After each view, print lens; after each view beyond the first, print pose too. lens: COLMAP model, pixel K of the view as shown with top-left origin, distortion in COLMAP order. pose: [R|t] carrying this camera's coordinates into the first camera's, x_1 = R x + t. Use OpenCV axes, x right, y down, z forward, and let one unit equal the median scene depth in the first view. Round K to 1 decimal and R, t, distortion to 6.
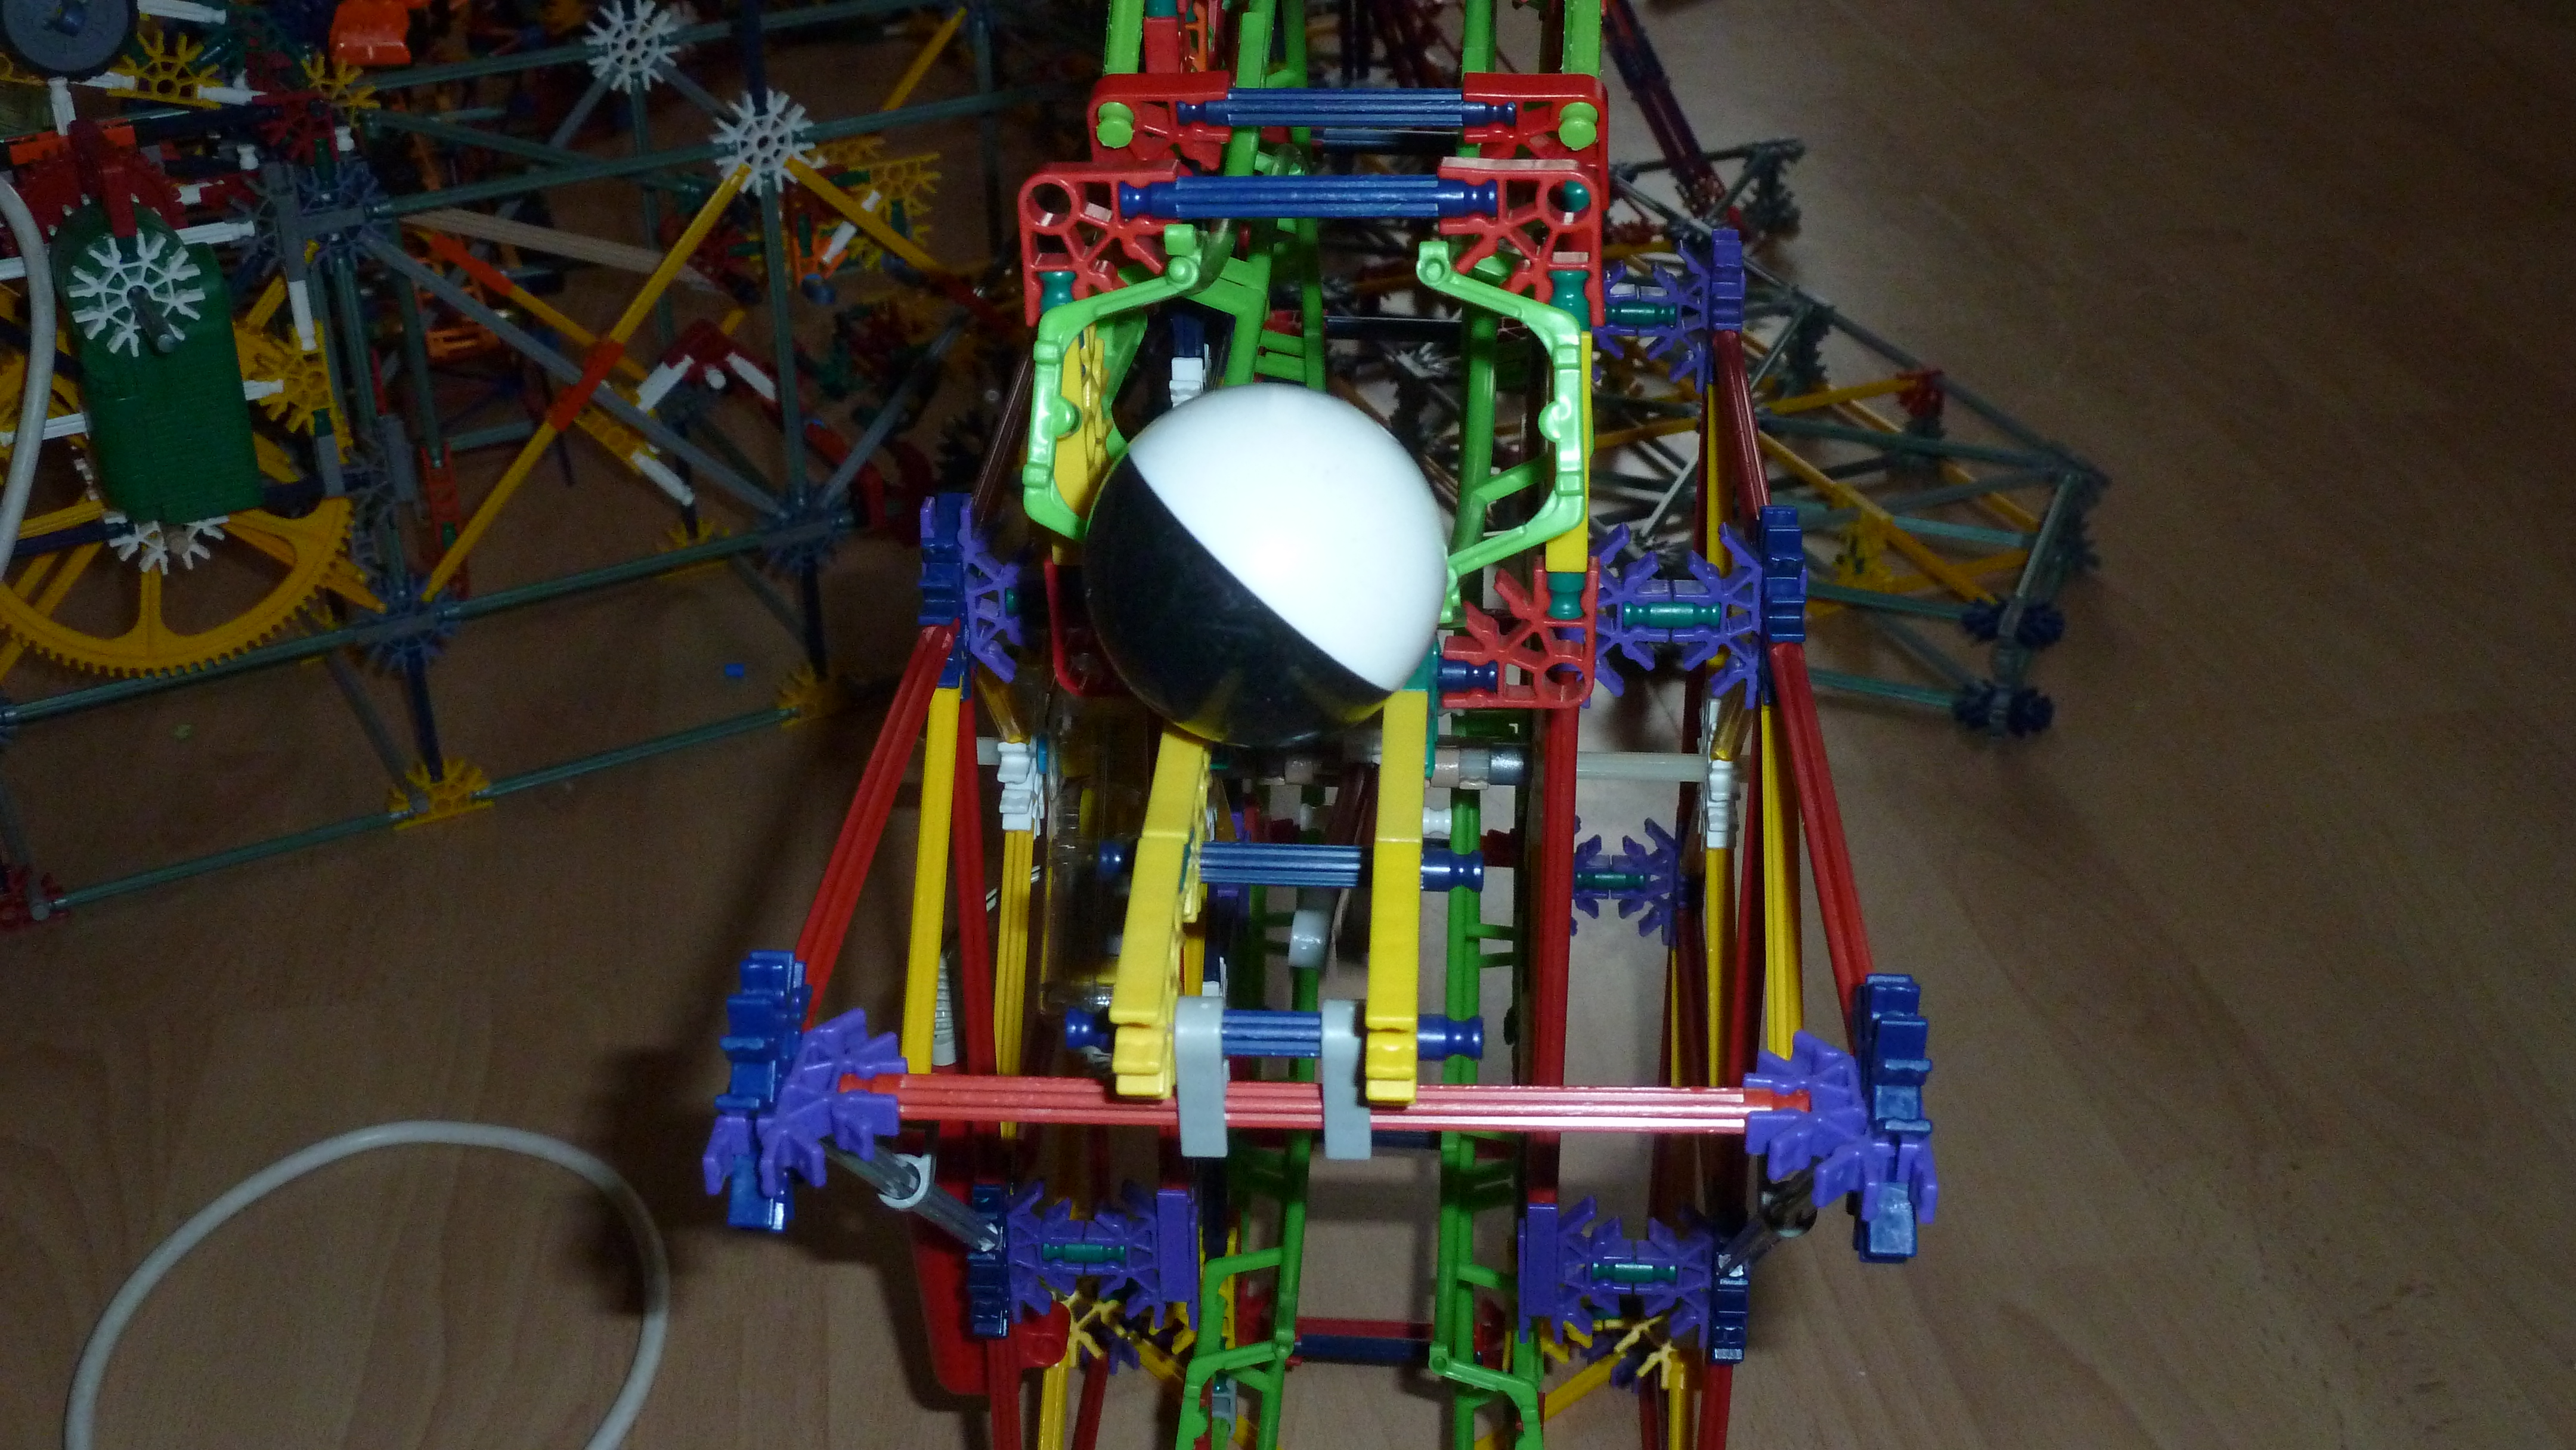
lens RADIAL K [[2931.2, 0, 1288.0], [0, 2931.2, 725.0], [0, 0, 1]] dist [-0.019009, 0.001619]
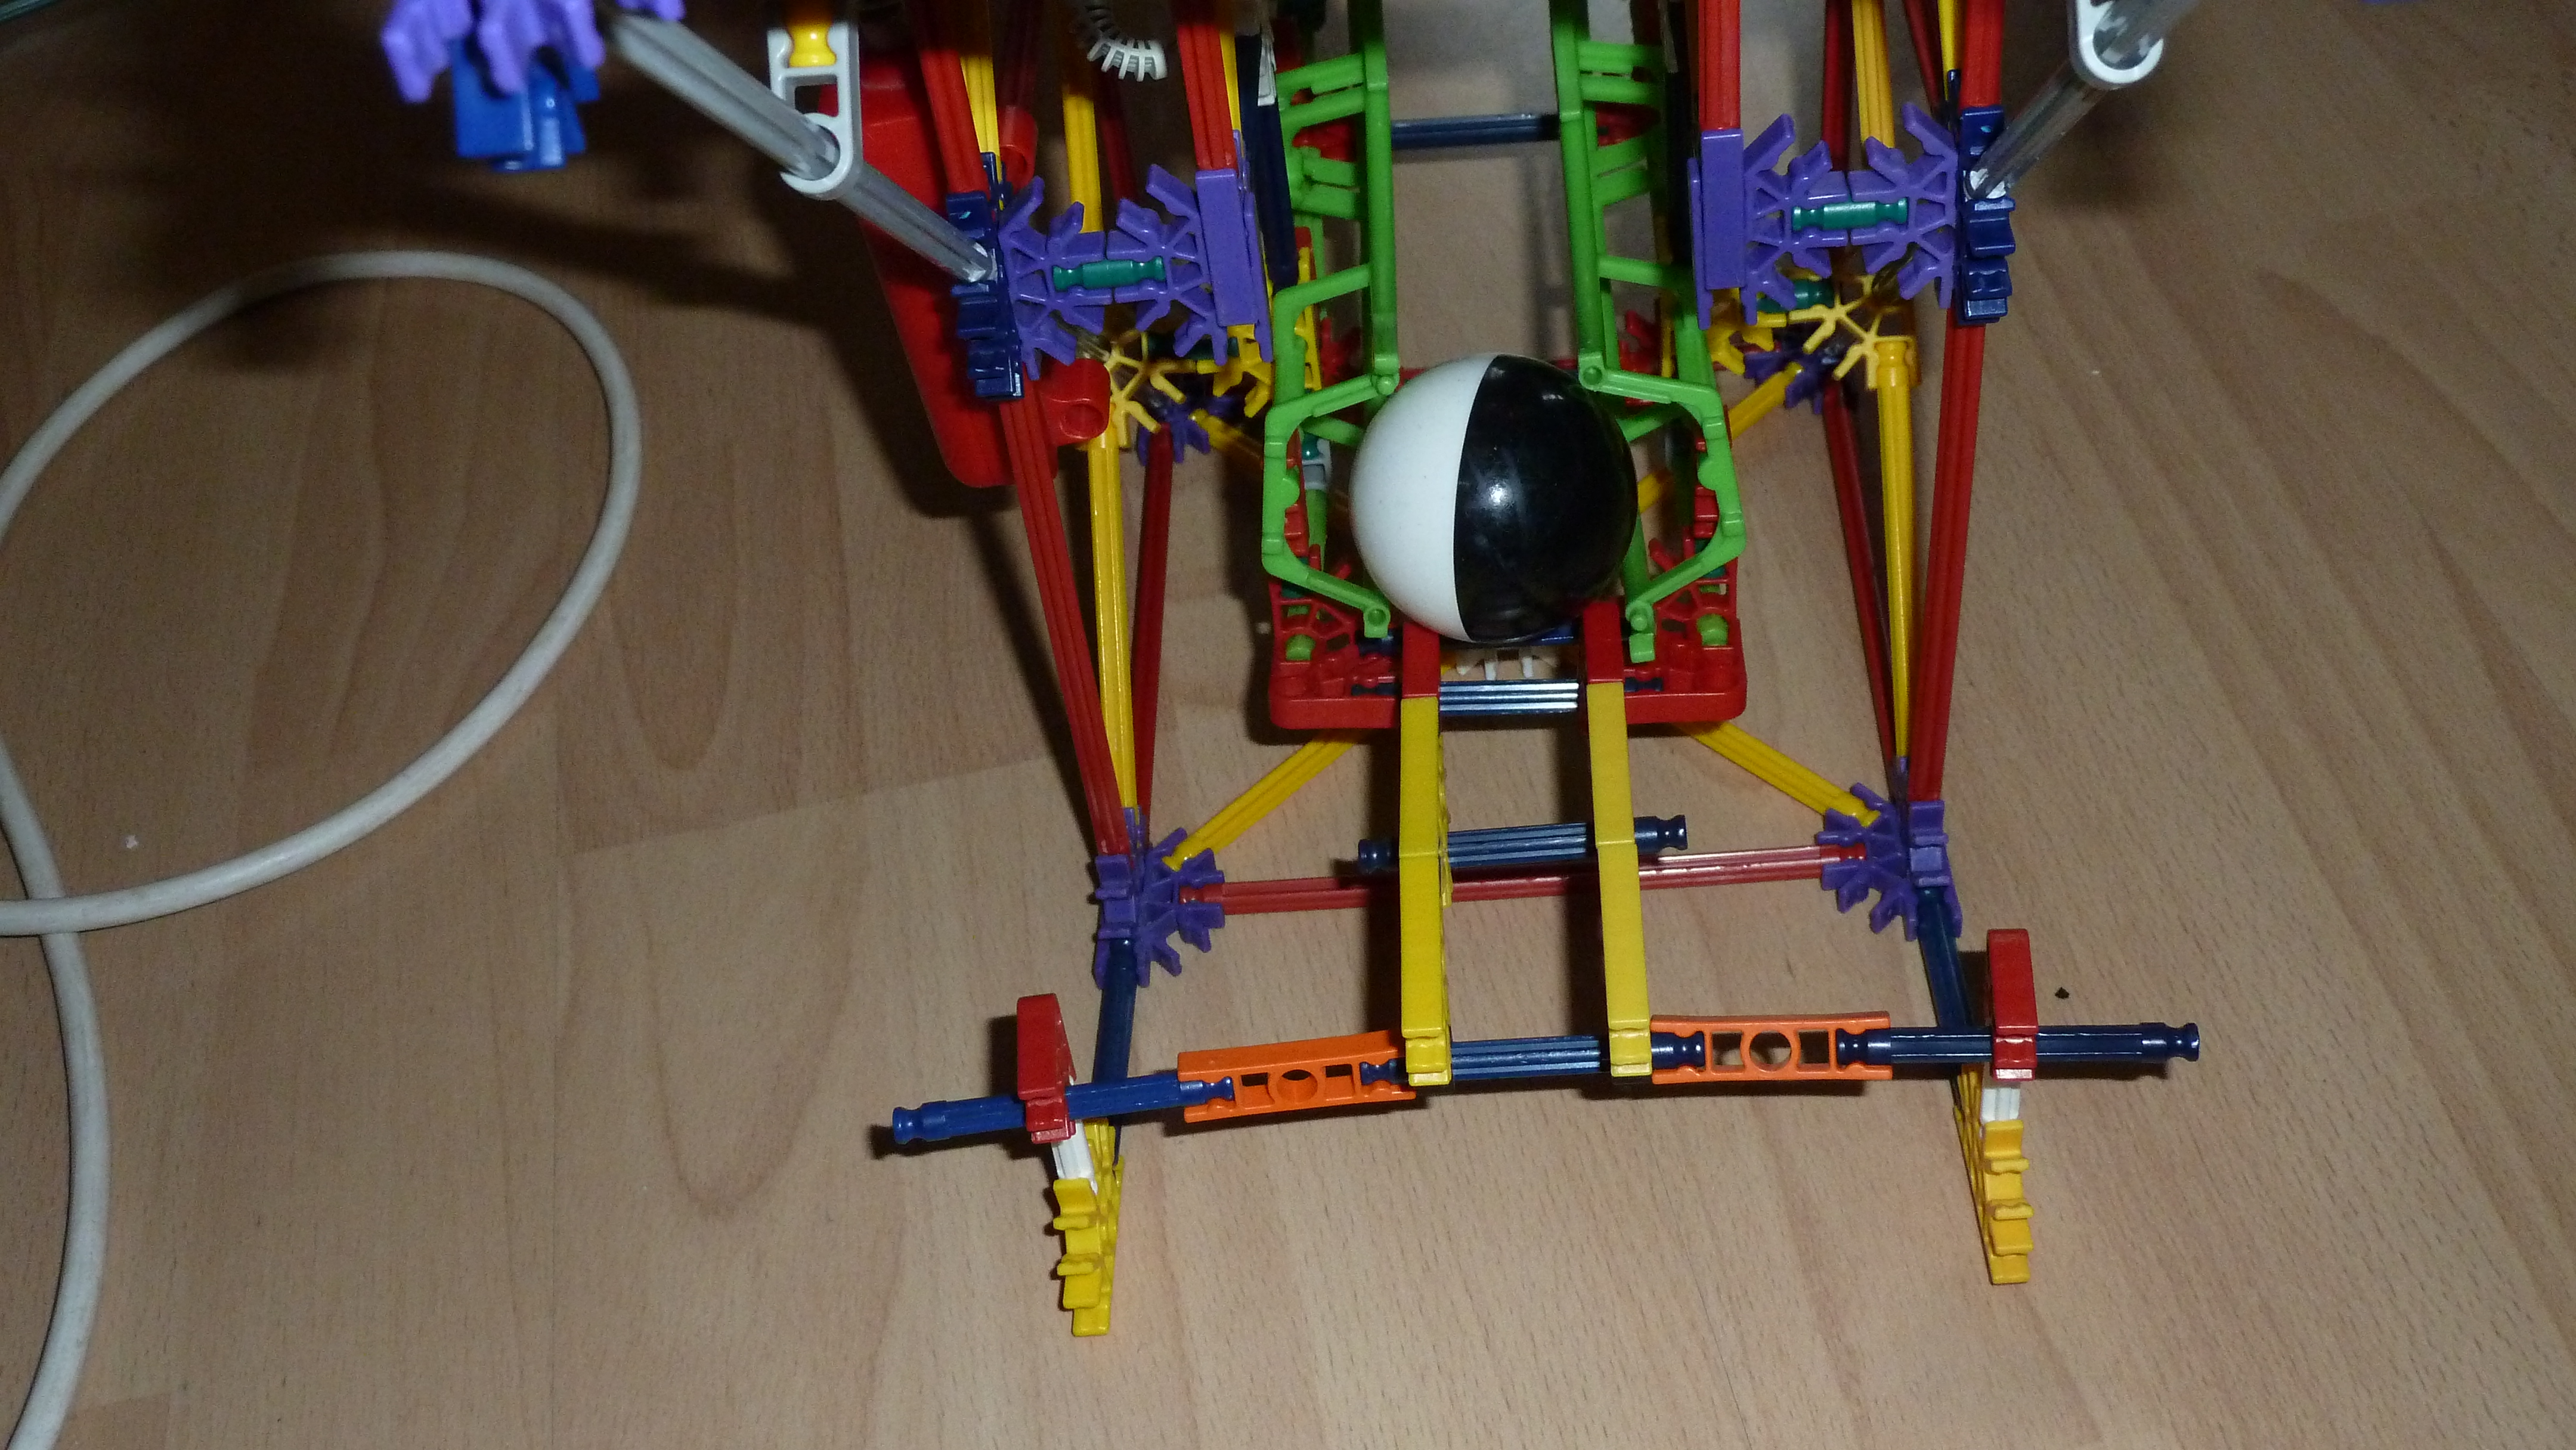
lens RADIAL K [[2931.2, 0, 1288.0], [0, 2931.2, 725.0], [0, 0, 1]] dist [-0.019009, 0.001619]
pose [[0.993669, -0.105814, -0.037757, -0.007886], [0.112182, 0.952747, 0.282293, 0.081138], [0.006102, -0.284741, 0.958585, 0.242757]]
